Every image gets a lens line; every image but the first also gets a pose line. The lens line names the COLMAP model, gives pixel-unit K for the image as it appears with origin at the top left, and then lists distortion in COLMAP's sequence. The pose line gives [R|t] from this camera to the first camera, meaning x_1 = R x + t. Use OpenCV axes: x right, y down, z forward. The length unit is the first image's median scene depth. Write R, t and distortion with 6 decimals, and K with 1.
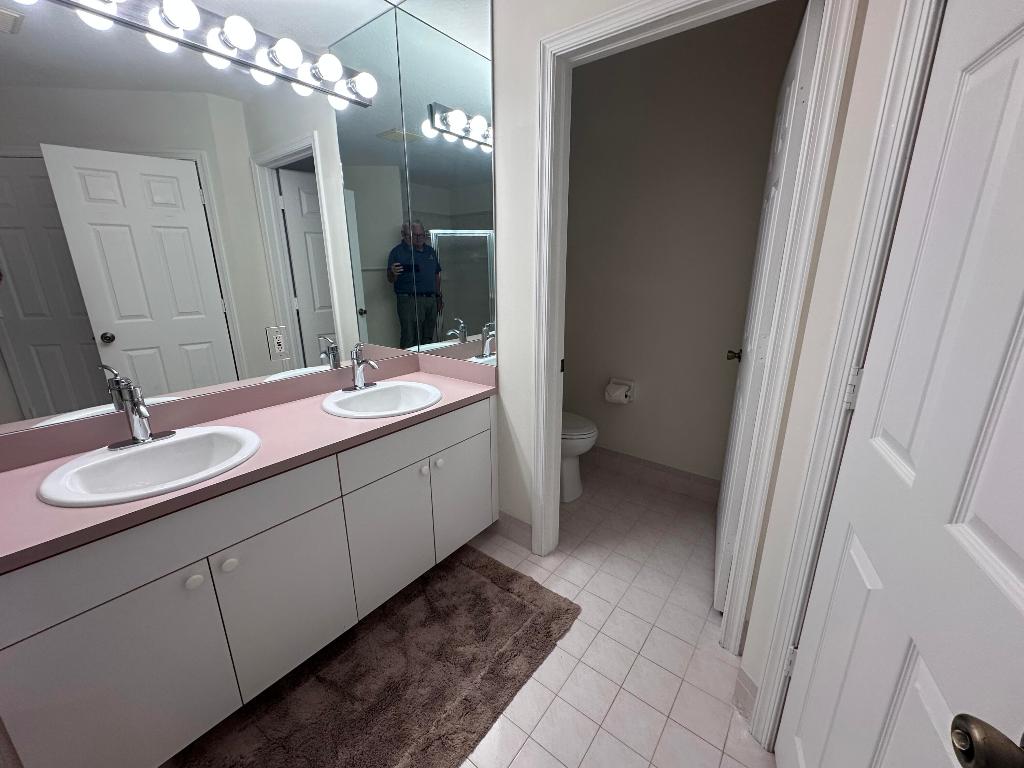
lens RADIAL K [[408.0, 0, 517.1], [0, 408.0, 380.6], [0, 0, 1]] dist [0.000084, -0.000272]
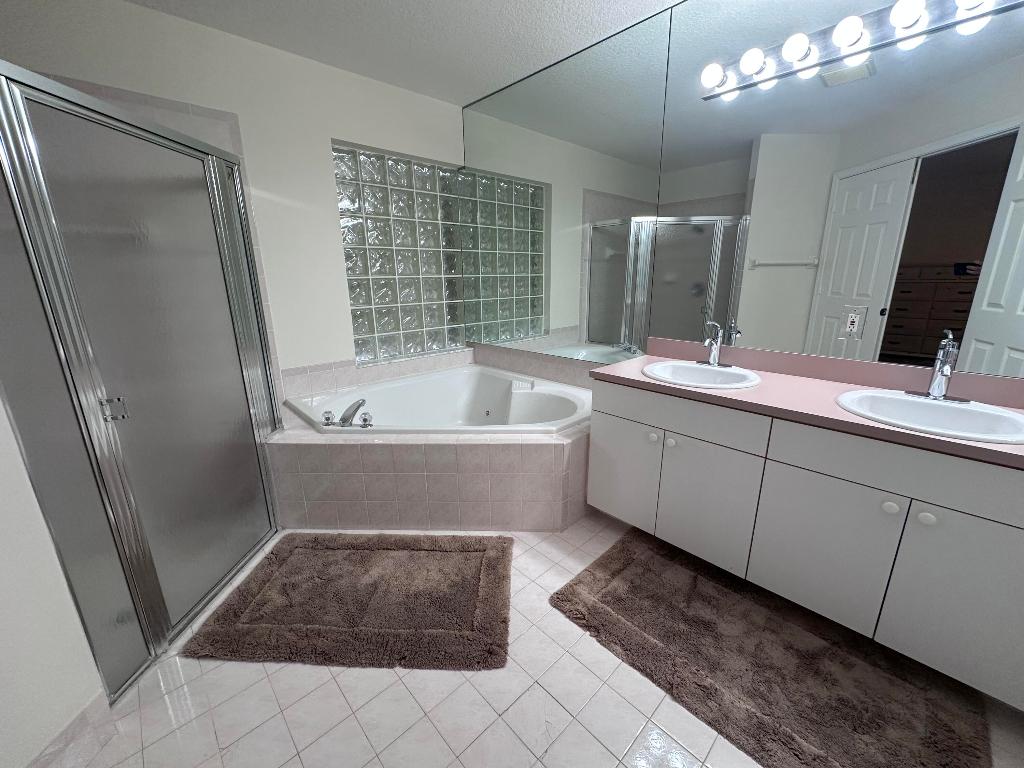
lens RADIAL K [[408.0, 0, 516.4], [0, 408.0, 387.5], [0, 0, 1]] dist [0.000084, -0.000272]
pose [[-0.150015, 0.248516, -0.956941, 0.599312], [-0.272058, 0.920152, 0.281611, 0.000189], [0.950516, 0.302589, -0.070426, 0.372285]]
